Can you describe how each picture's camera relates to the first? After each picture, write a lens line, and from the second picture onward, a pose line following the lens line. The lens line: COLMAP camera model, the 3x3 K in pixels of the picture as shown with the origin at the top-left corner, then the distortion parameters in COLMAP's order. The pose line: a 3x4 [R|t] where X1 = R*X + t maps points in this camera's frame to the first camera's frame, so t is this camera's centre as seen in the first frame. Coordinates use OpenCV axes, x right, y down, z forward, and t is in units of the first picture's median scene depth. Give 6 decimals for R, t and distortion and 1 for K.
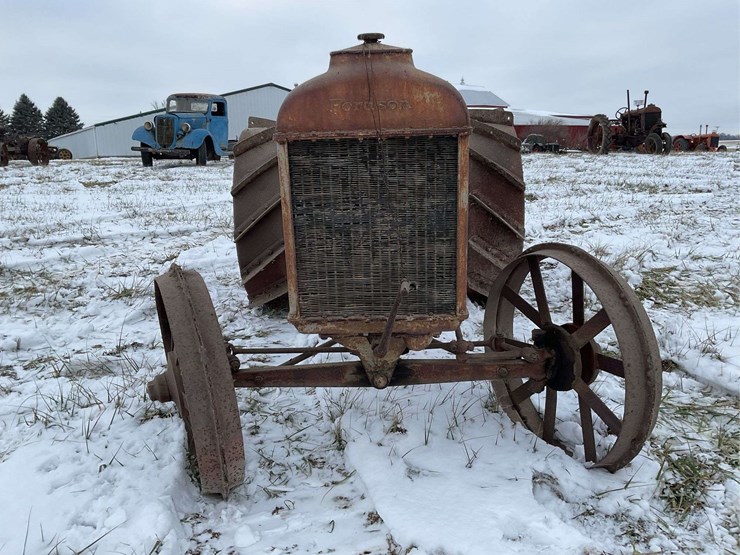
lens RADIAL K [[777.4, 0, 366.2], [0, 777.4, 275.8], [0, 0, 1]] dist [0.131316, -0.297804]
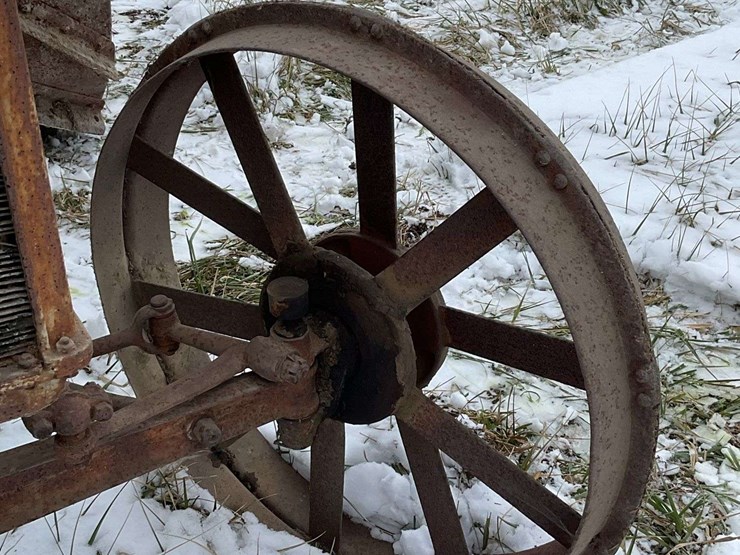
lens RADIAL K [[1035.7, 0, 370.0], [0, 1035.7, 277.5], [0, 0, 1]] dist [0.097996, -0.056300]
pose [[0.866294, -0.243120, 0.436379, 0.060644], [0.116360, 0.947753, 0.297025, -0.058174], [-0.485793, -0.206534, 0.849323, 0.607179]]
